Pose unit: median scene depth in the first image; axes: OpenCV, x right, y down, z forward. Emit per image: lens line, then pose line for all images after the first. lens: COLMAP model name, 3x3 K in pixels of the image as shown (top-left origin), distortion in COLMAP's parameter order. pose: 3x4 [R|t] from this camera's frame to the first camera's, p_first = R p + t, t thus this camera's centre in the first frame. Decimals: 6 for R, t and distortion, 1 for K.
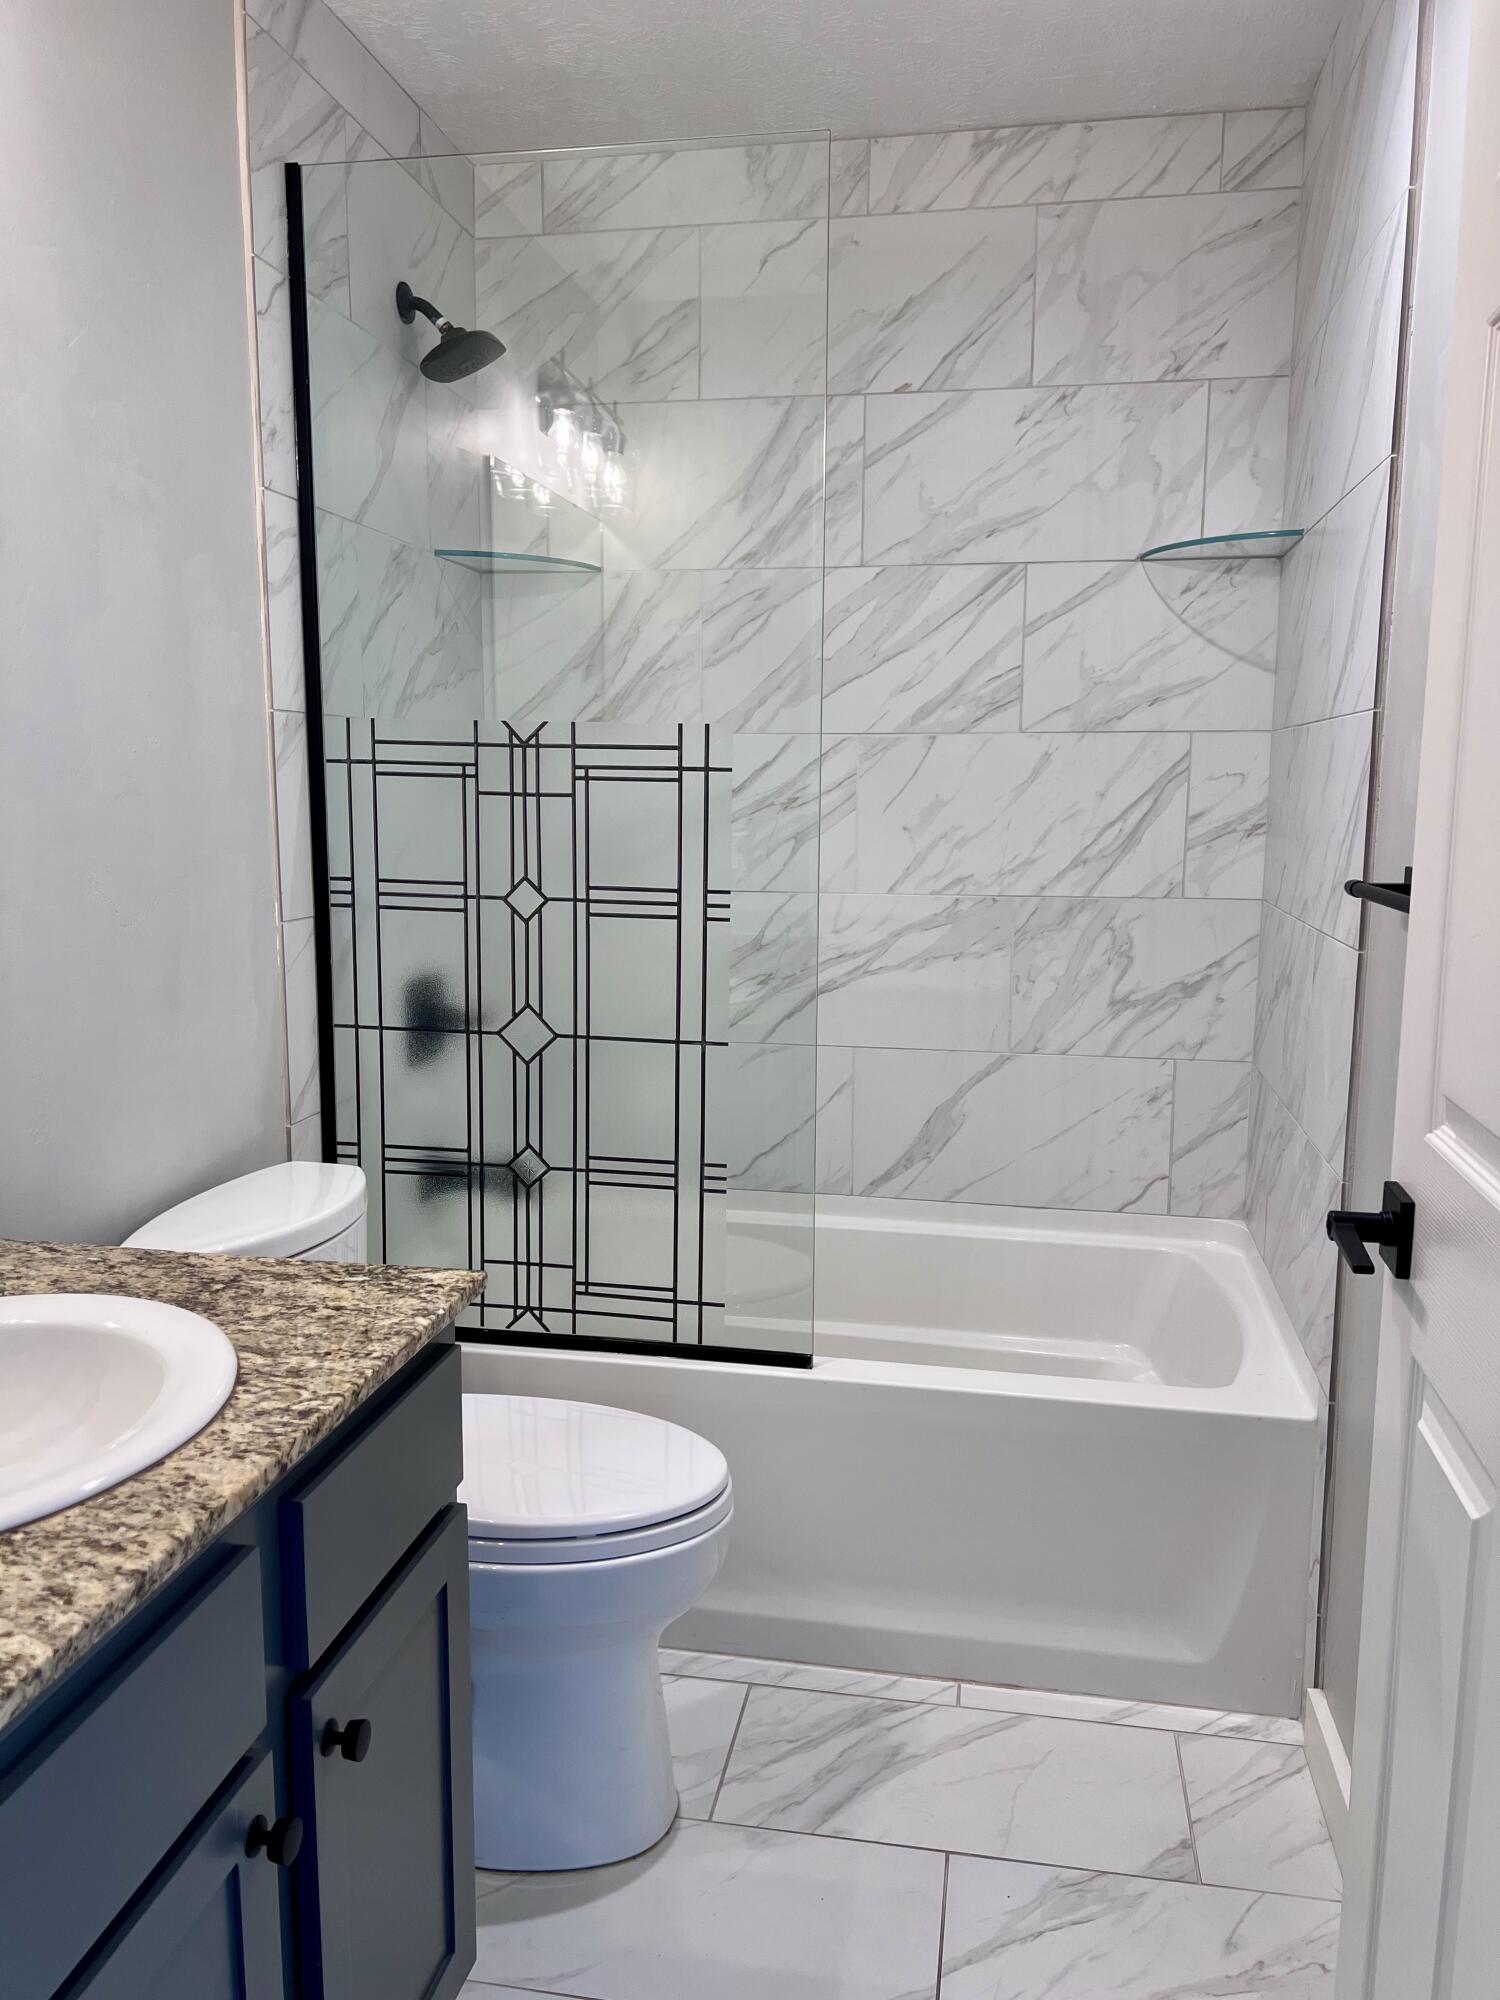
lens RADIAL K [[1507.8, 0, 741.3], [0, 1507.8, 1002.7], [0, 0, 1]] dist [0.061614, -0.085430]
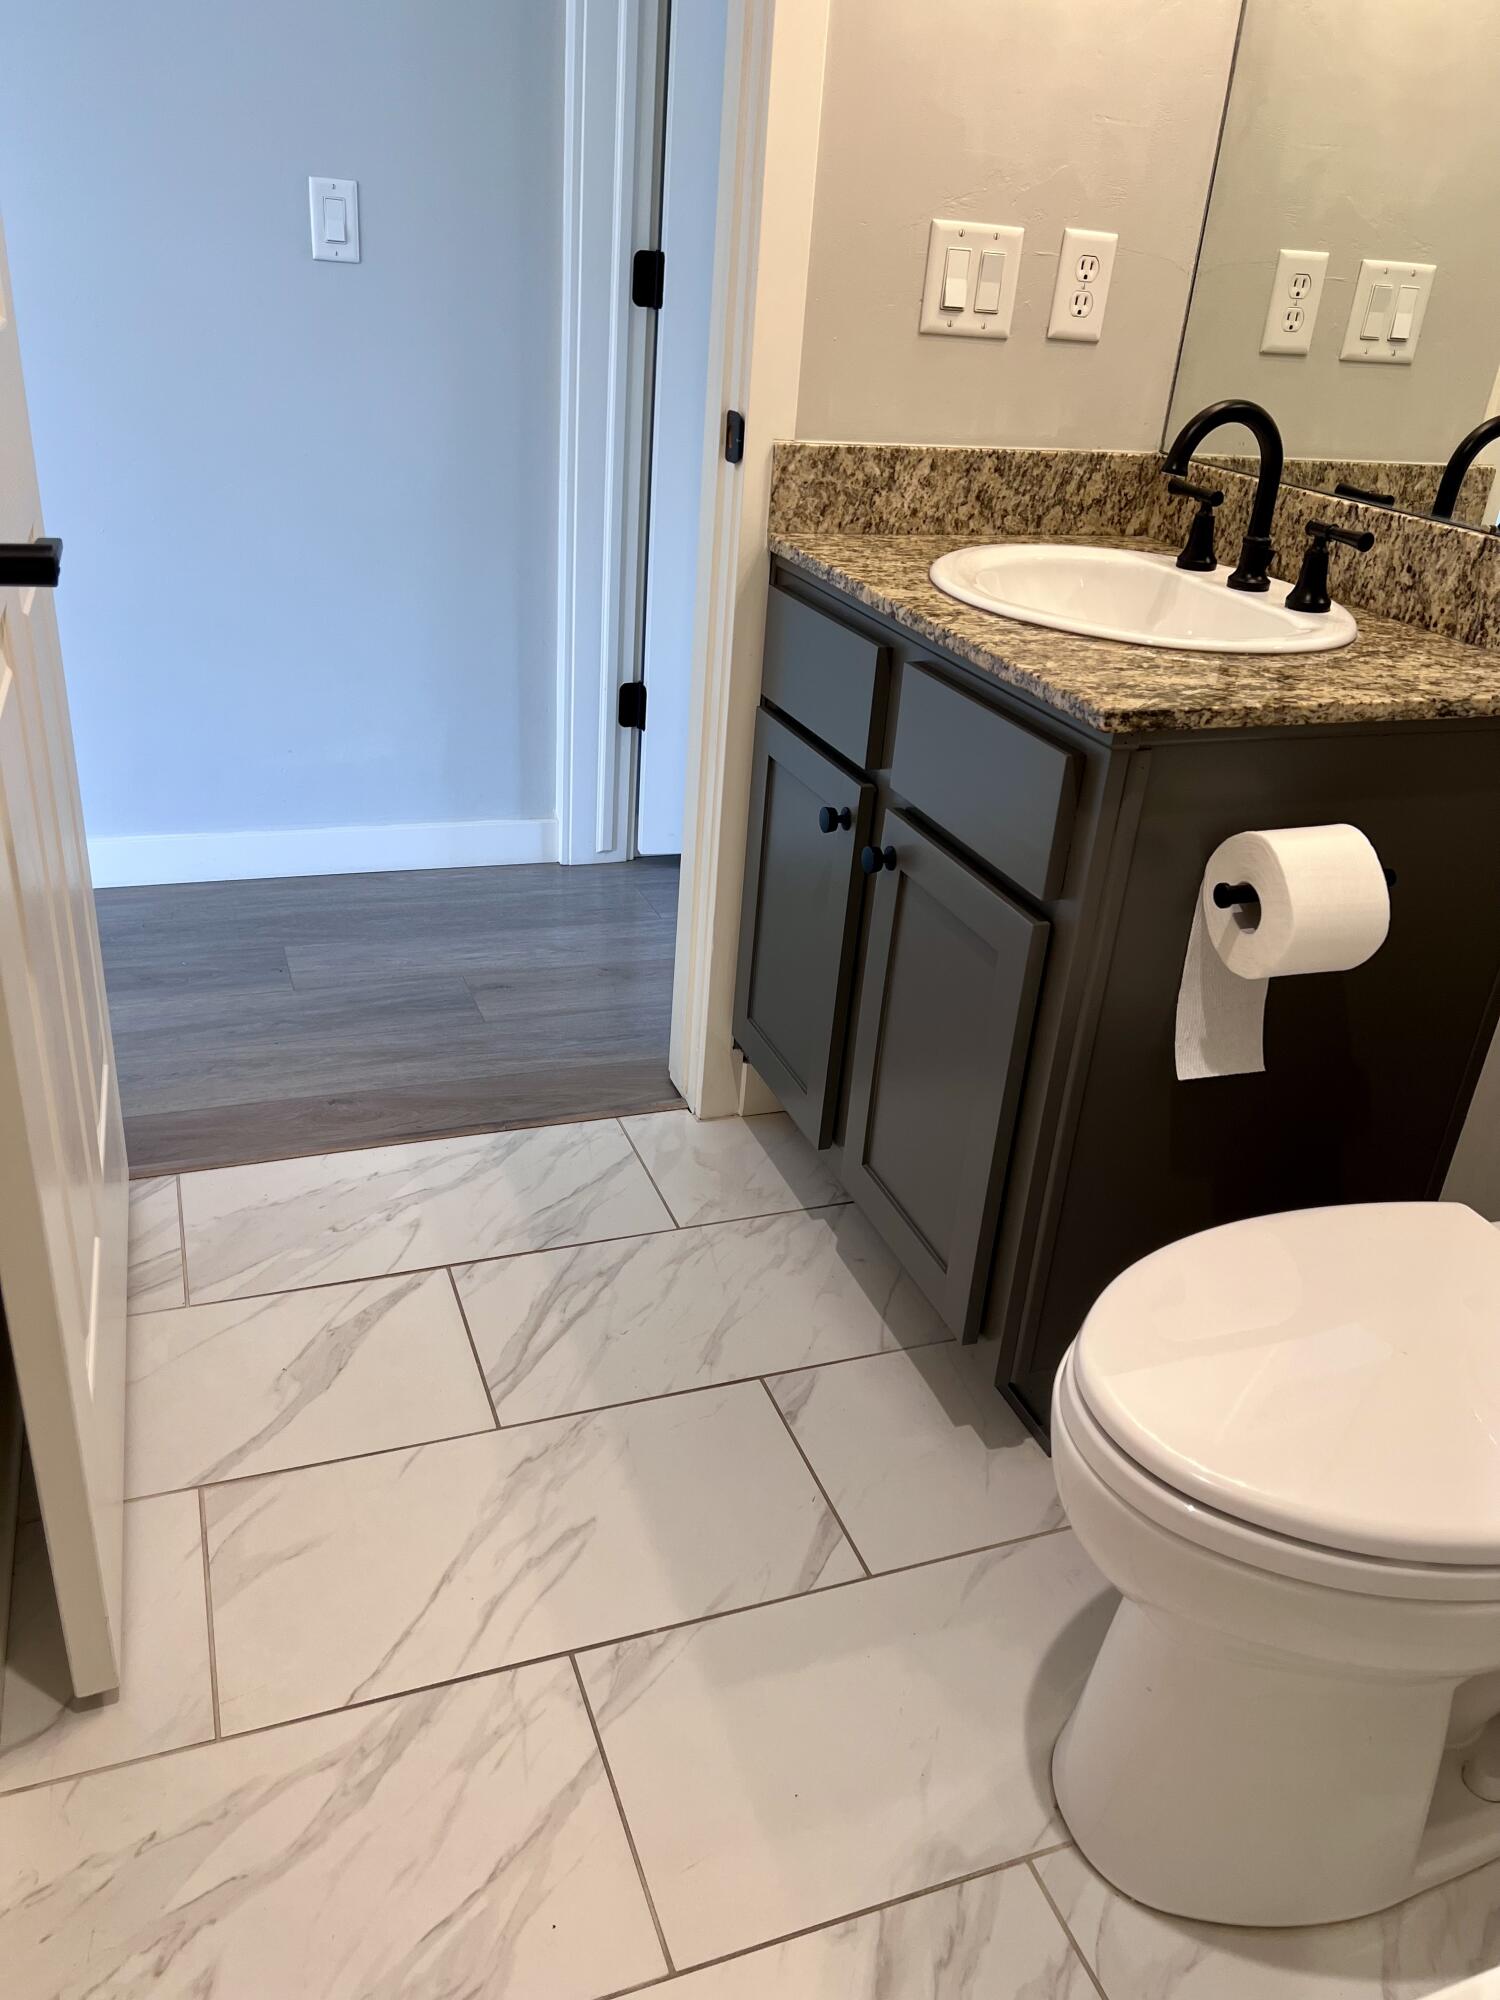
lens RADIAL K [[1507.8, 0, 751.5], [0, 1507.8, 1007.1], [0, 0, 1]] dist [0.061614, -0.085430]
pose [[-0.853962, 0.166046, -0.493130, 0.445756], [-0.153271, 0.825397, 0.543348, -0.114376], [0.497249, 0.539581, -0.679408, 1.586415]]
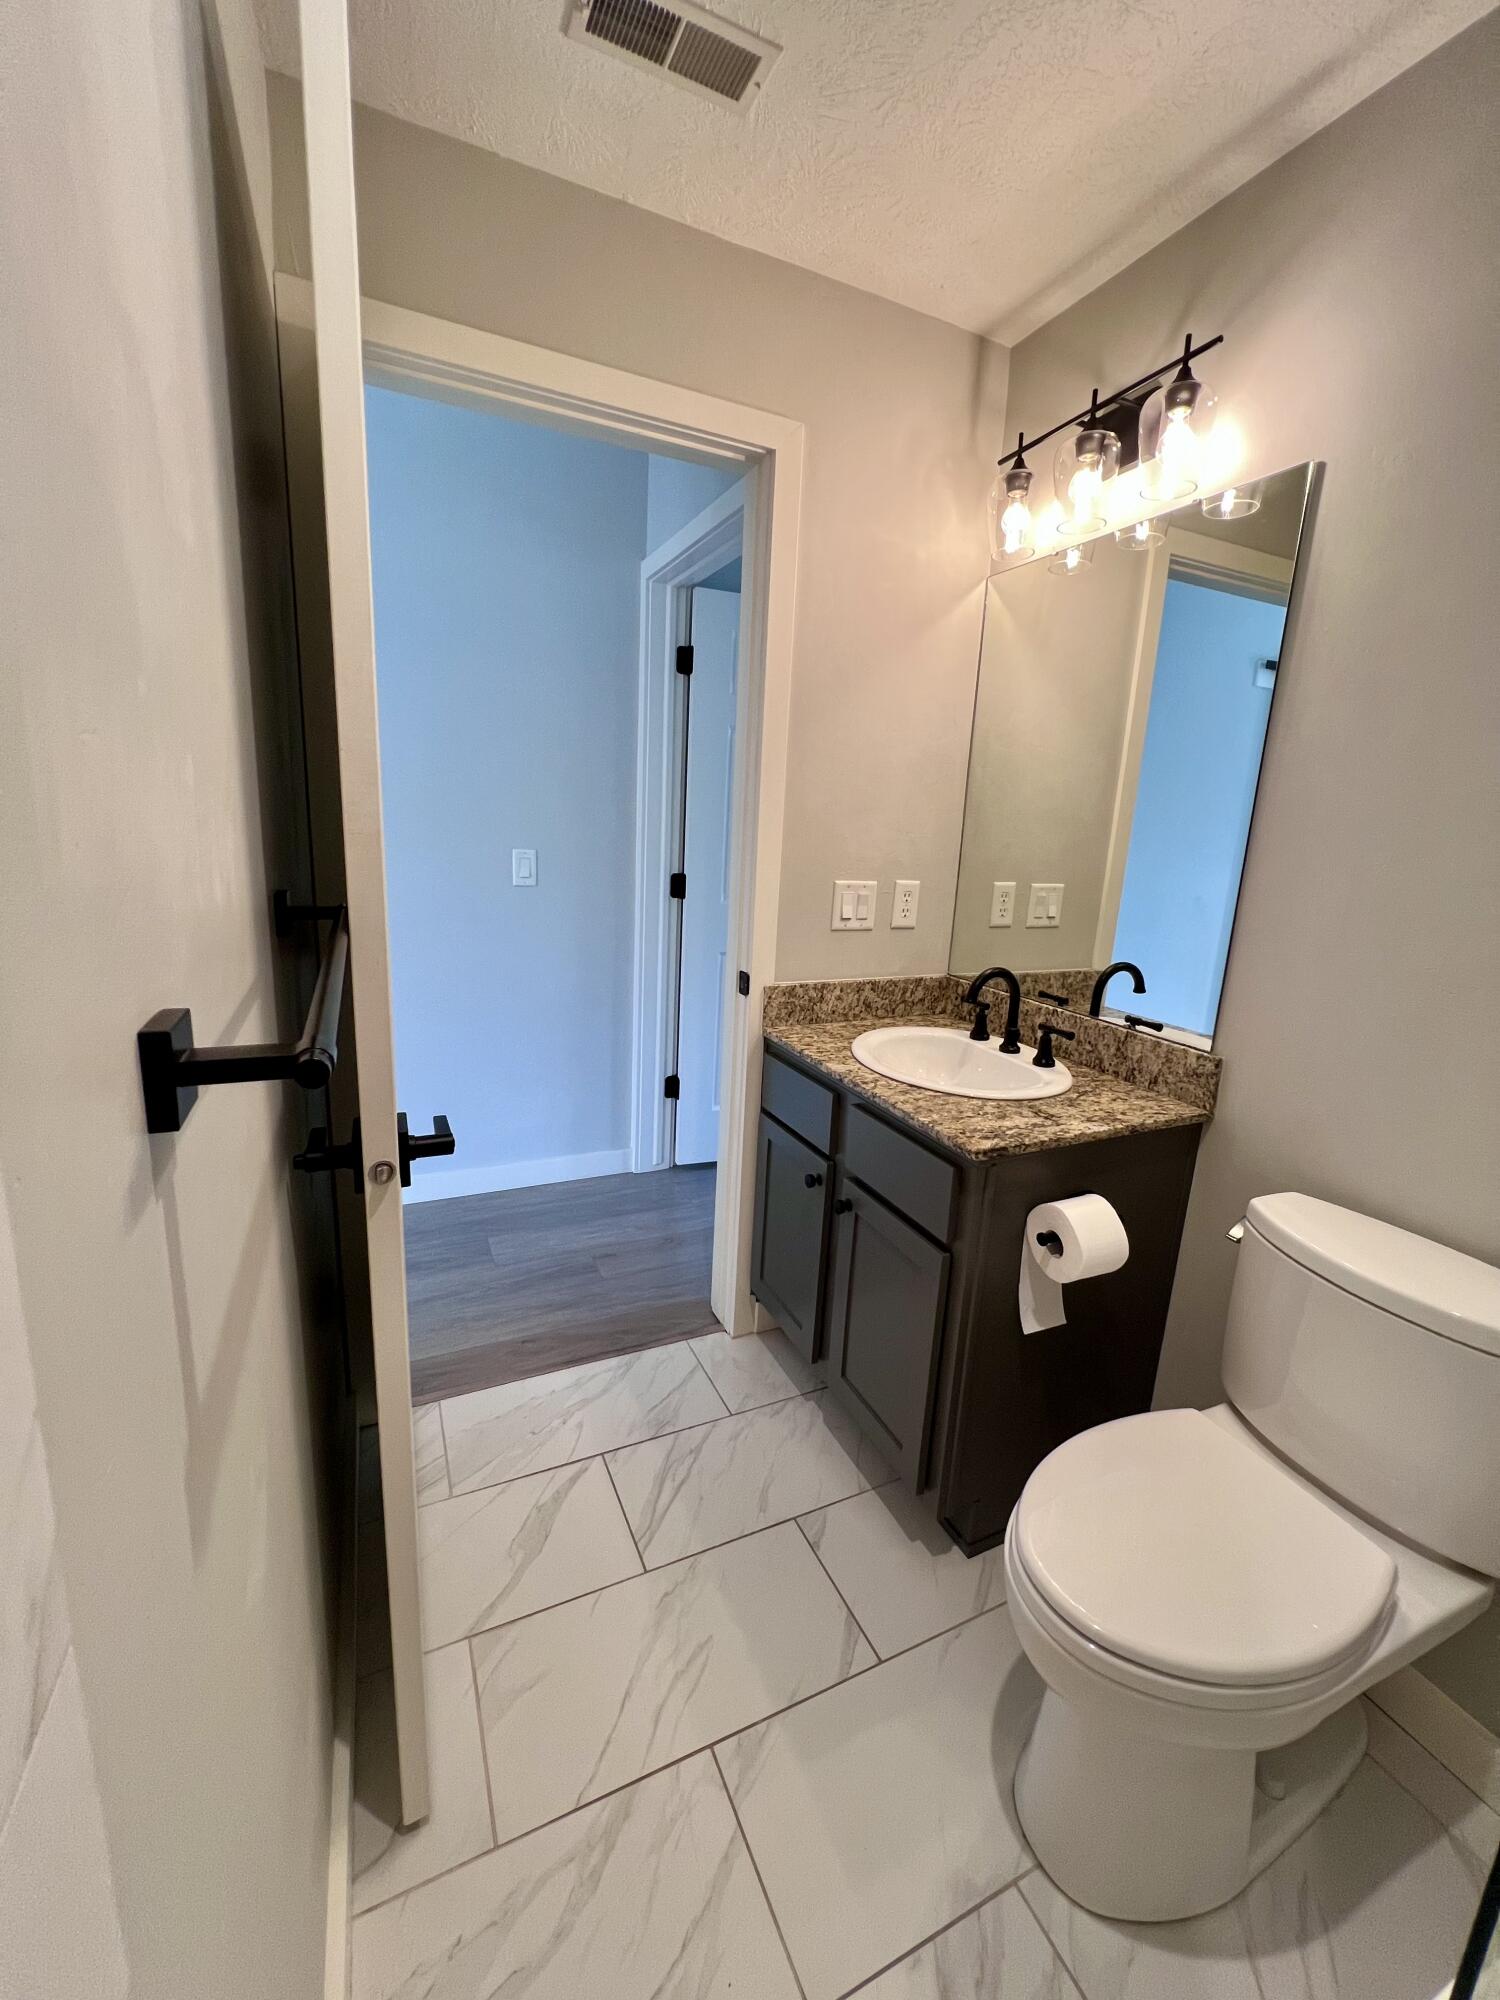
lens RADIAL K [[802.6, 0, 753.2], [0, 802.6, 995.0], [0, 0, 1]] dist [-0.003880, 0.000342]
pose [[-0.811597, 0.076979, -0.579124, 0.514946], [-0.135806, 0.939267, 0.315172, -0.219451], [0.568214, 0.334441, -0.751852, 1.479387]]
